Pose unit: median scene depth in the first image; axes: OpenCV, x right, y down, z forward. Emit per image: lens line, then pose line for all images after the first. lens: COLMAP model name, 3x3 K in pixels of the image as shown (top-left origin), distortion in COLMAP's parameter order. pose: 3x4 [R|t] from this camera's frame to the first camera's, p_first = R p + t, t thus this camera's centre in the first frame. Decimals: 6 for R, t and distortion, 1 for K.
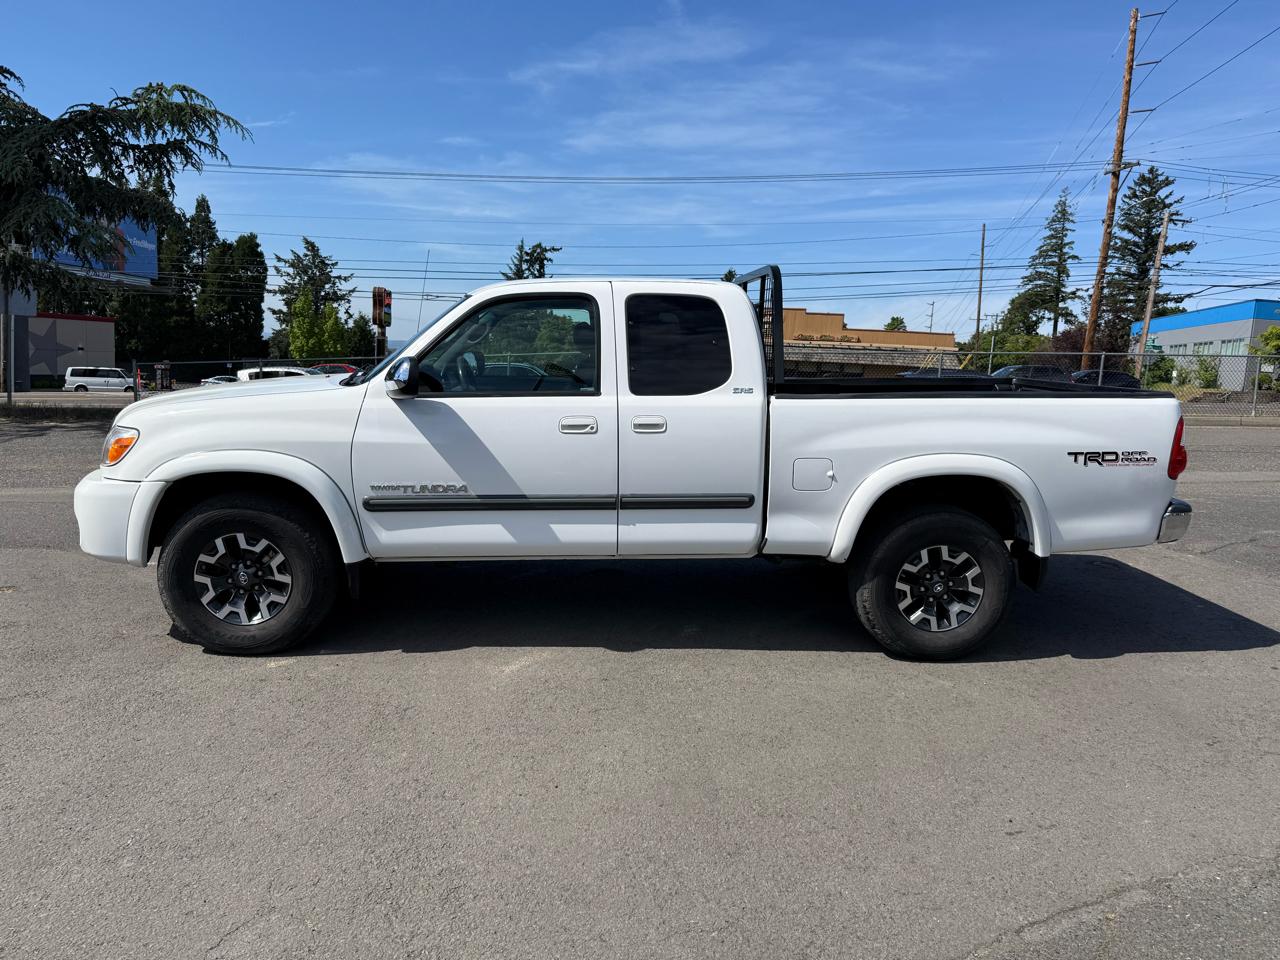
lens RADIAL K [[920.4, 0, 640.0], [0, 920.4, 480.0], [0, 0, 1]] dist [0.039834, -0.063247]
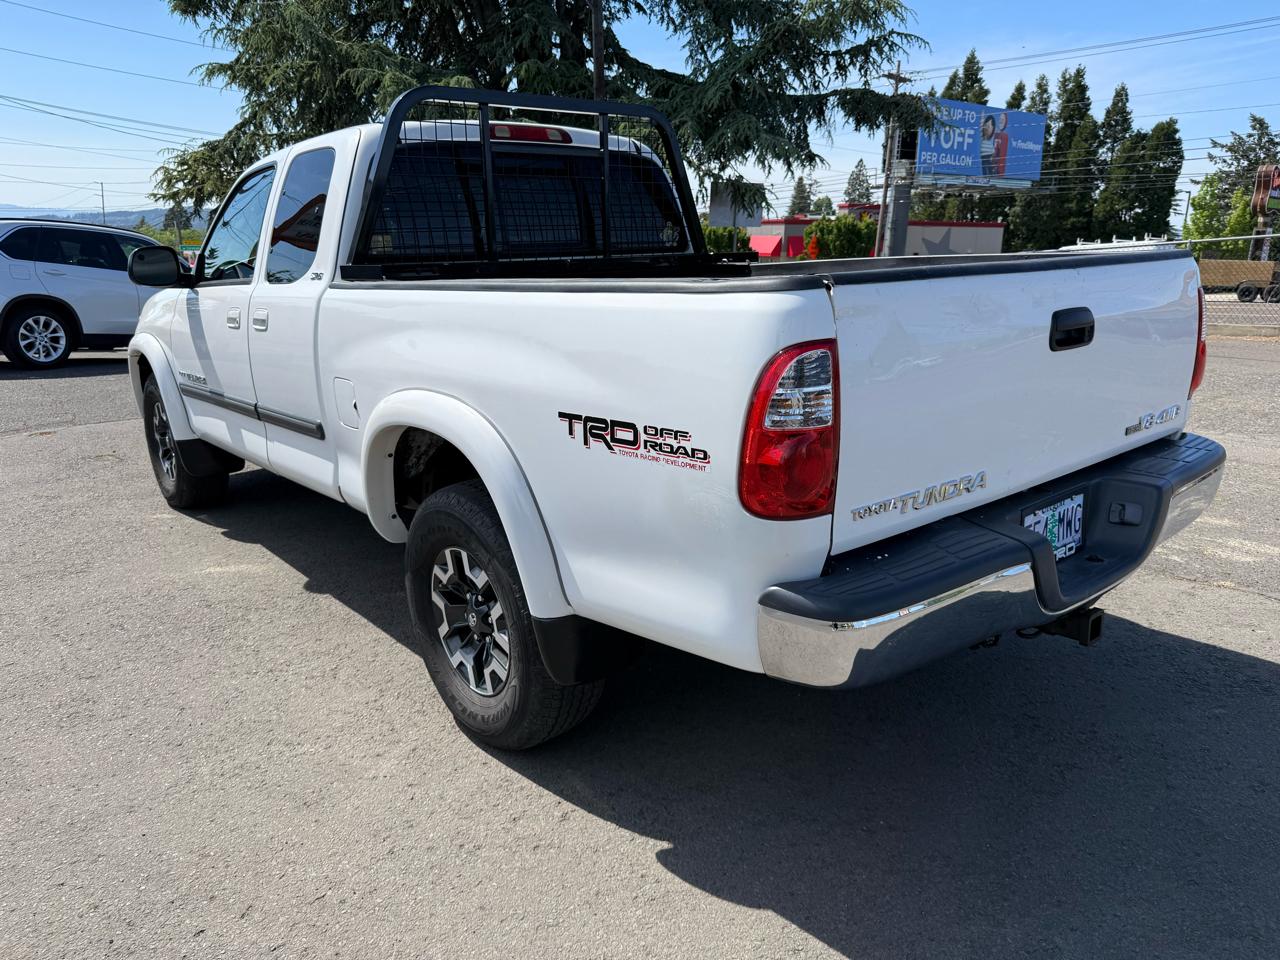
lens RADIAL K [[927.1, 0, 640.0], [0, 927.1, 480.0], [0, 0, 1]] dist [-0.009925, -0.004678]
pose [[0.574252, 0.164818, -0.801917, 0.081924], [-0.083462, 0.986208, 0.142928, -0.006241], [0.814413, -0.015147, 0.580087, 0.073130]]
